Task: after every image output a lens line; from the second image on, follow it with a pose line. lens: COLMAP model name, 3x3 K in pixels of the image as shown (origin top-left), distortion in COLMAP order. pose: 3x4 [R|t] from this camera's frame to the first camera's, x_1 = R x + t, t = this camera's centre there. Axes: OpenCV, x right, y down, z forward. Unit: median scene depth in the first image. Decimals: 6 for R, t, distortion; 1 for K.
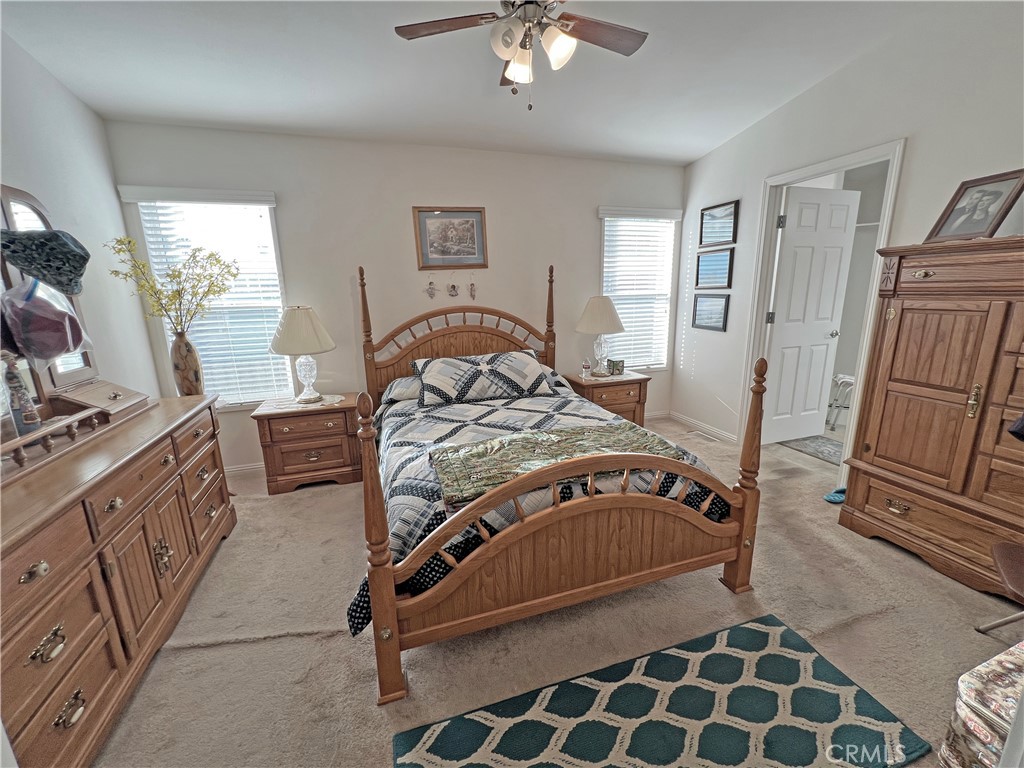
lens RADIAL K [[411.7, 0, 508.2], [0, 411.7, 382.6], [0, 0, 1]] dist [-0.003387, 0.000716]
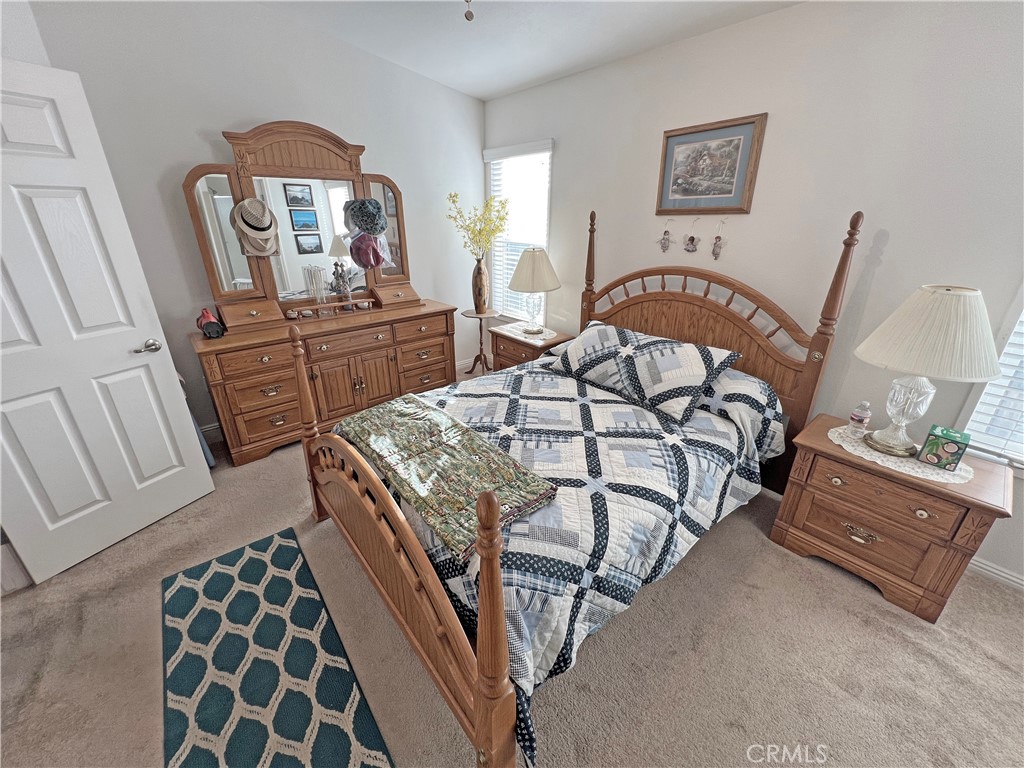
lens RADIAL K [[411.7, 0, 514.7], [0, 411.7, 382.0], [0, 0, 1]] dist [-0.003387, 0.000716]
pose [[0.372251, 0.378314, -0.847530, 0.562543], [-0.216665, 0.923348, 0.316994, -0.188075], [0.902488, 0.065628, 0.425685, 0.479105]]
